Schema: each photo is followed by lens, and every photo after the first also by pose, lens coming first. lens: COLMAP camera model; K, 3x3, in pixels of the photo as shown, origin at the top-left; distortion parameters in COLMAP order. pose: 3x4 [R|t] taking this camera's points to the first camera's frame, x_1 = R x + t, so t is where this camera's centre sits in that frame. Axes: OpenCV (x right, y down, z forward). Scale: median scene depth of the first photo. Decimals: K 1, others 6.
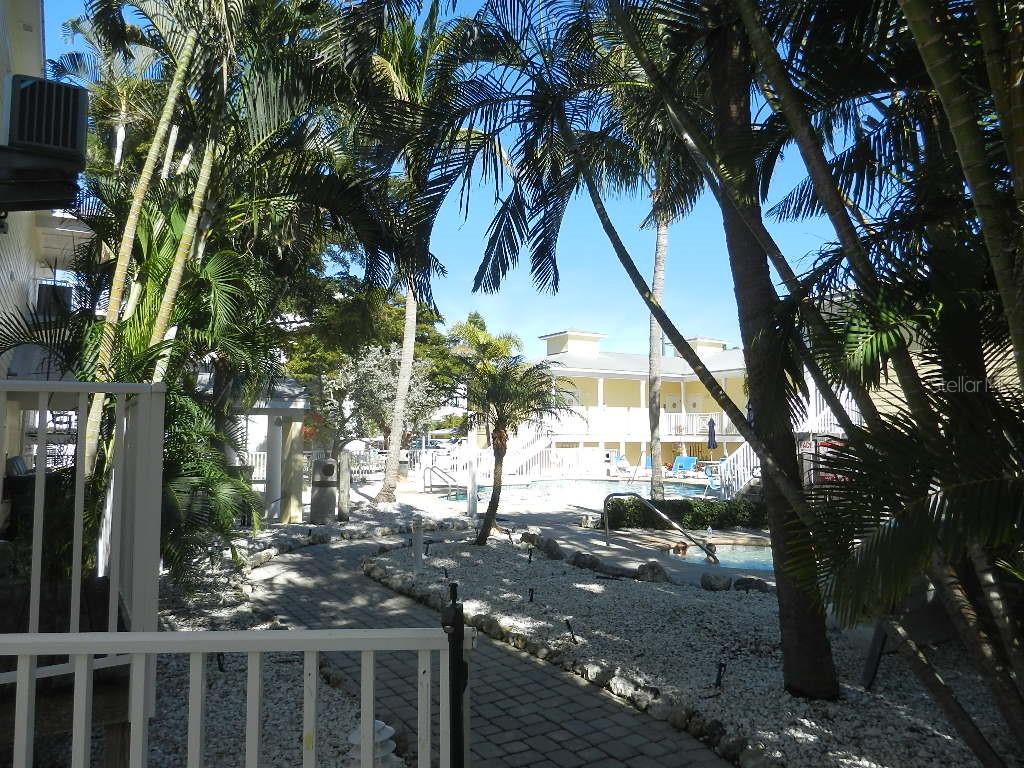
lens RADIAL K [[752.1, 0, 508.4], [0, 752.1, 379.9], [0, 0, 1]] dist [0.000574, 0.003365]
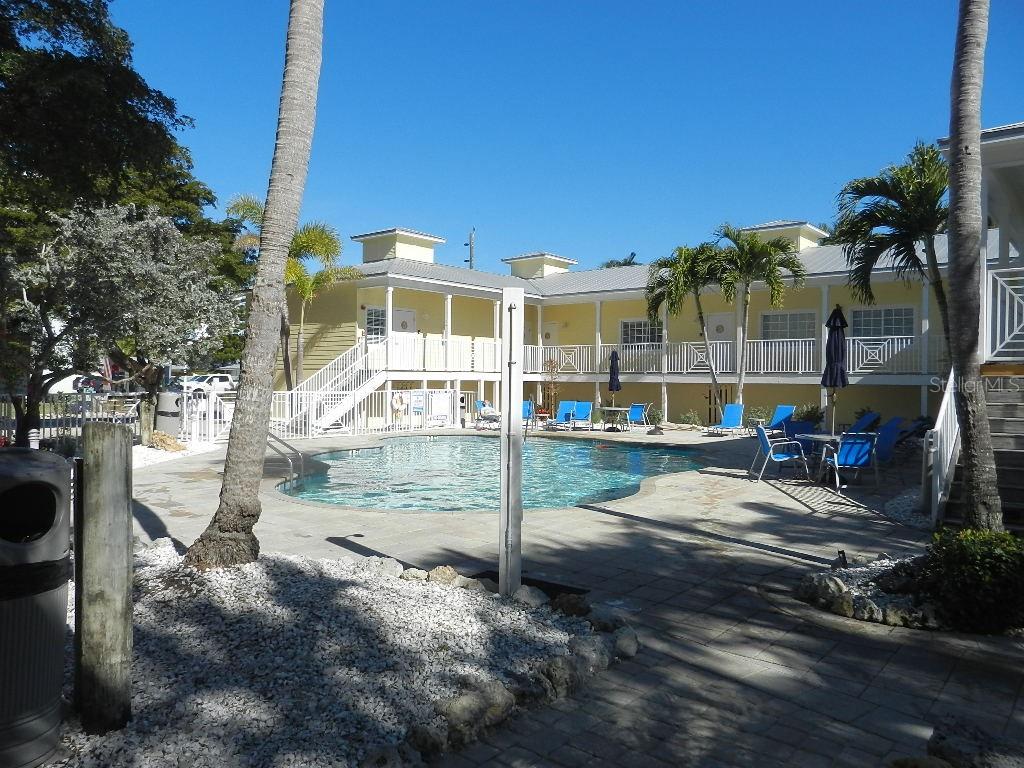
lens RADIAL K [[752.1, 0, 508.4], [0, 752.1, 379.9], [0, 0, 1]] dist [0.000574, 0.003365]
pose [[0.941624, 0.007981, 0.336573, -0.079694], [-0.035286, 0.996552, 0.075090, 0.027366], [-0.334813, -0.082583, 0.938659, 0.329463]]
